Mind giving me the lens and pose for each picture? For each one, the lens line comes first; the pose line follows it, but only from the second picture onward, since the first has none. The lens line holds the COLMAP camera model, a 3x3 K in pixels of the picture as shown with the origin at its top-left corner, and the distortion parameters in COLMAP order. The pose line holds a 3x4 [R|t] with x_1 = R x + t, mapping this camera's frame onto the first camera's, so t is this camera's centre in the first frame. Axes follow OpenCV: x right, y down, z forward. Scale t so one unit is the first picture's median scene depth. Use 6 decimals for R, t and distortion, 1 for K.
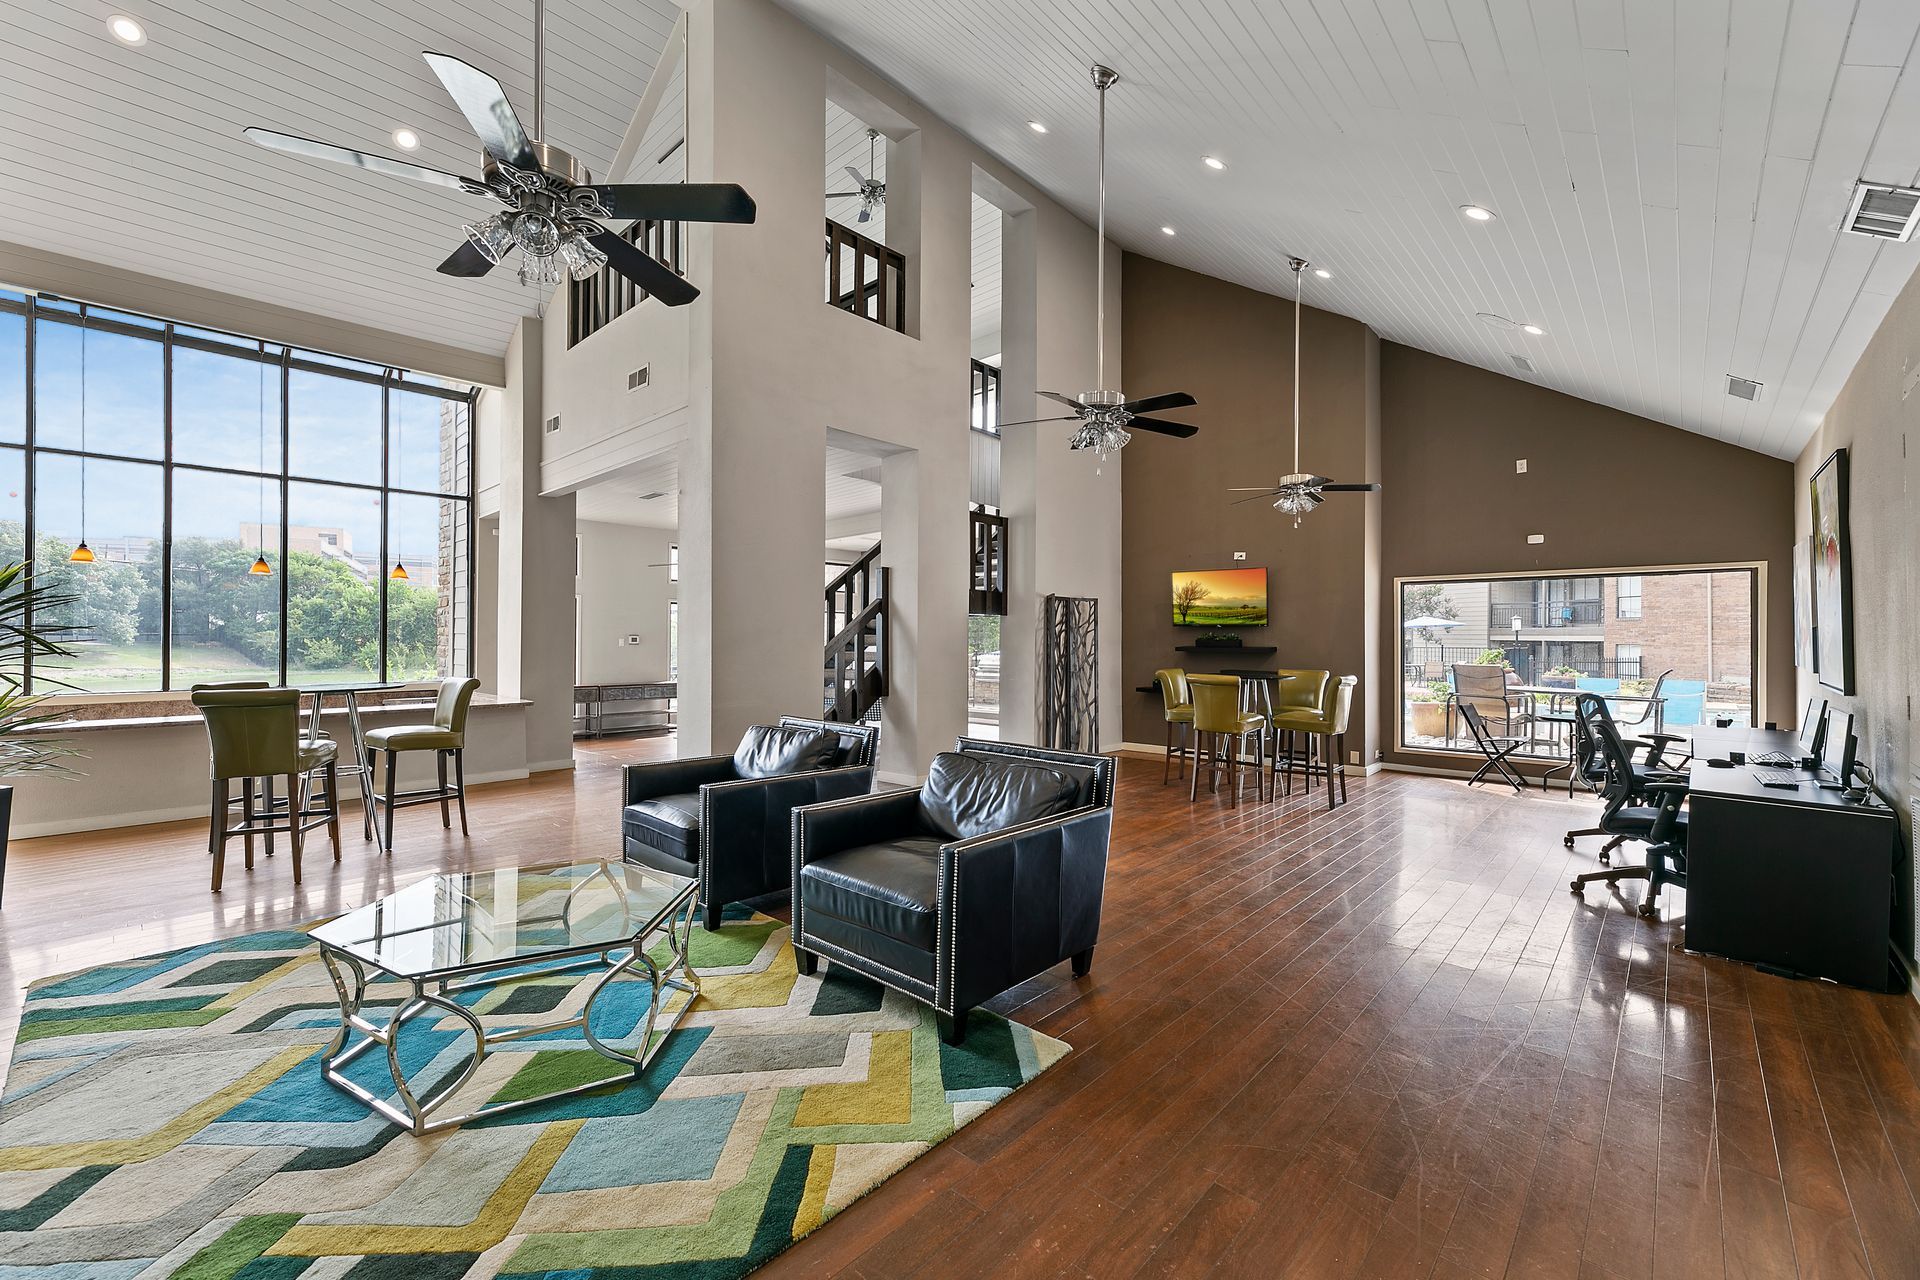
lens RADIAL K [[783.5, 0, 965.8], [0, 783.5, 637.4], [0, 0, 1]] dist [0.001252, -0.000561]
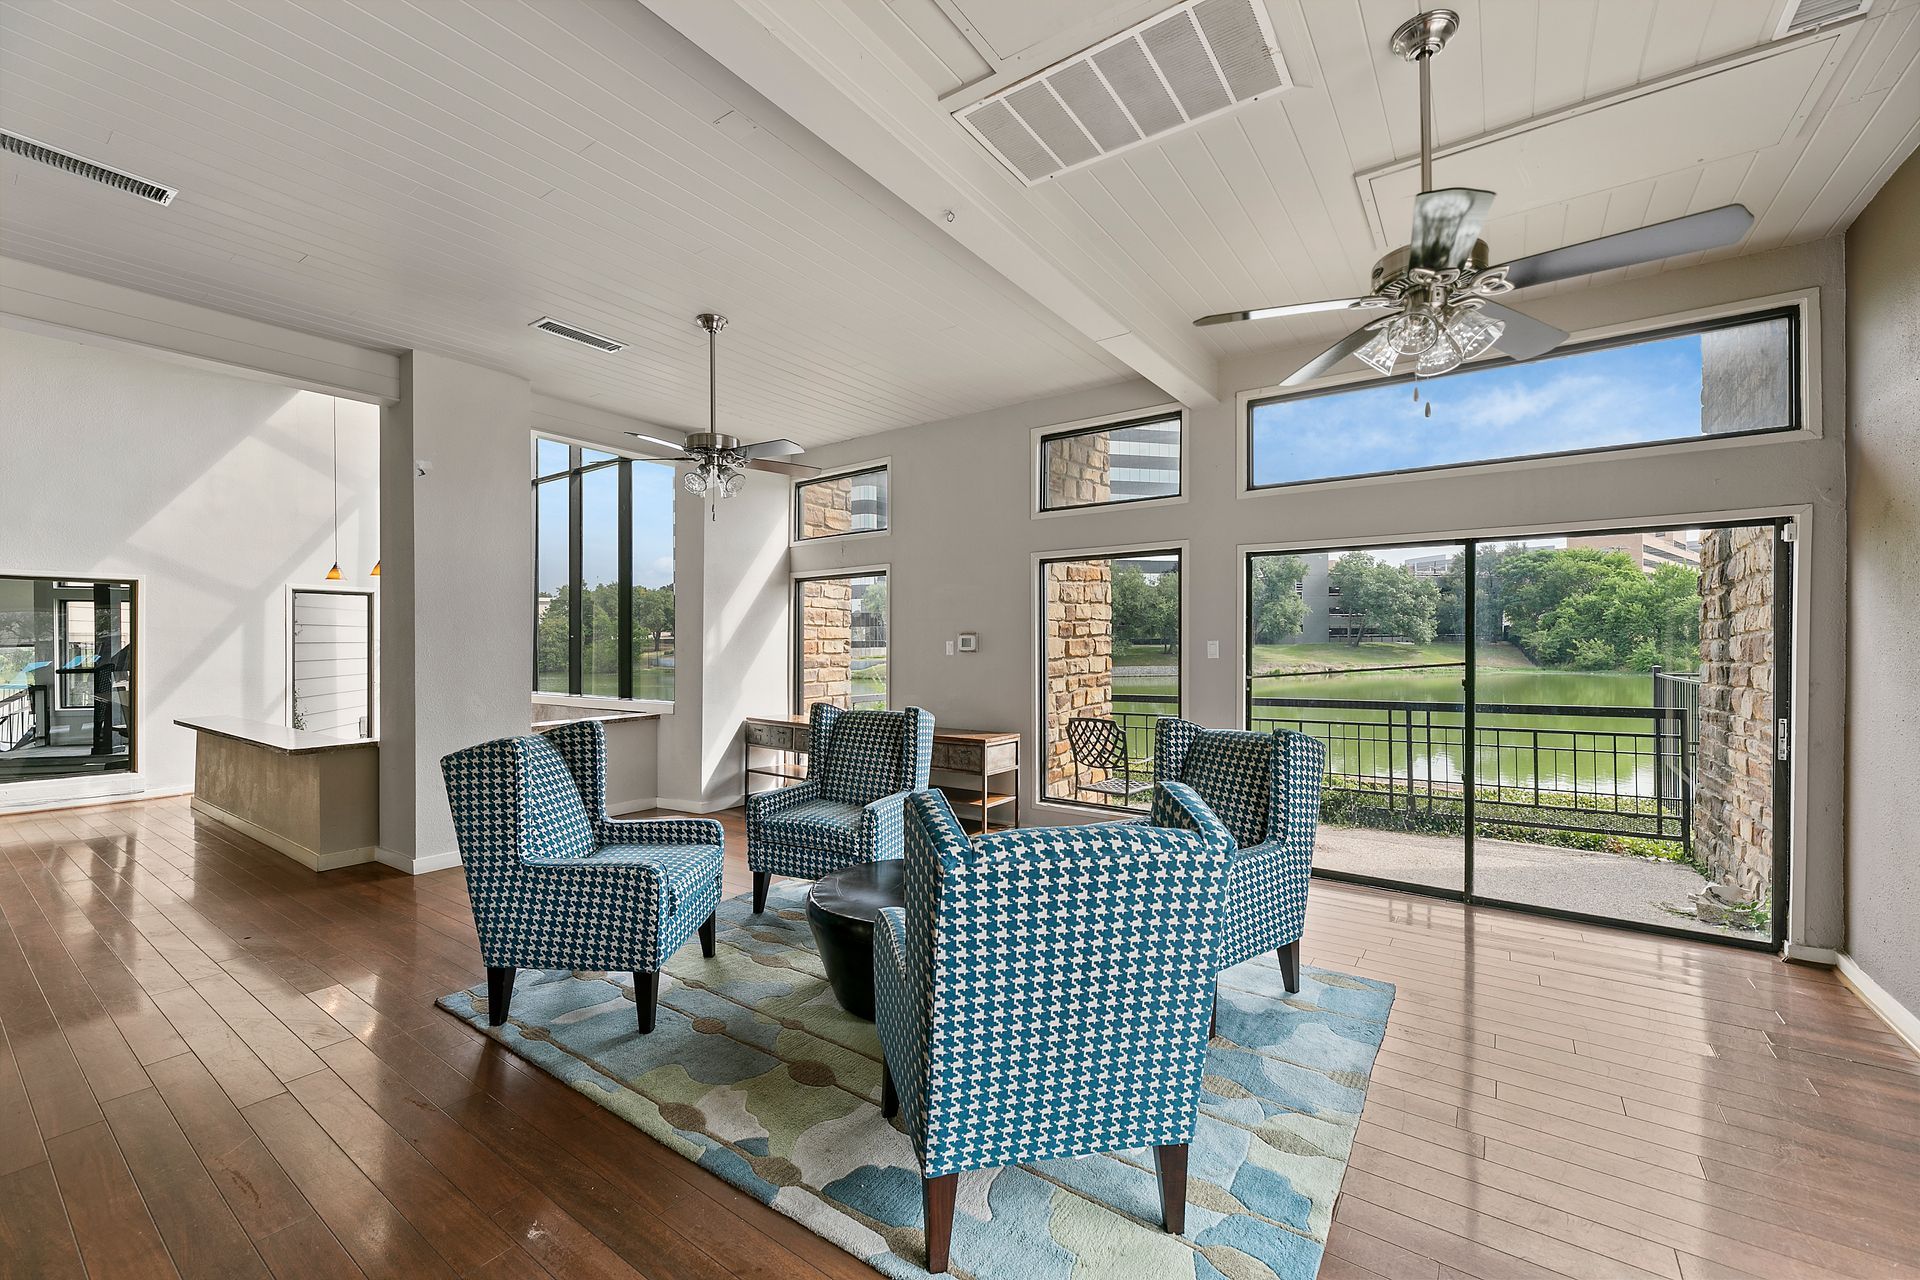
lens RADIAL K [[783.5, 0, 951.5], [0, 783.5, 636.3], [0, 0, 1]] dist [0.001252, -0.000561]
pose [[0.128178, -0.008481, -0.991715, 0.012089], [0.007779, 0.999941, -0.007546, 0.000350], [0.991721, -0.006747, 0.128237, 0.123962]]
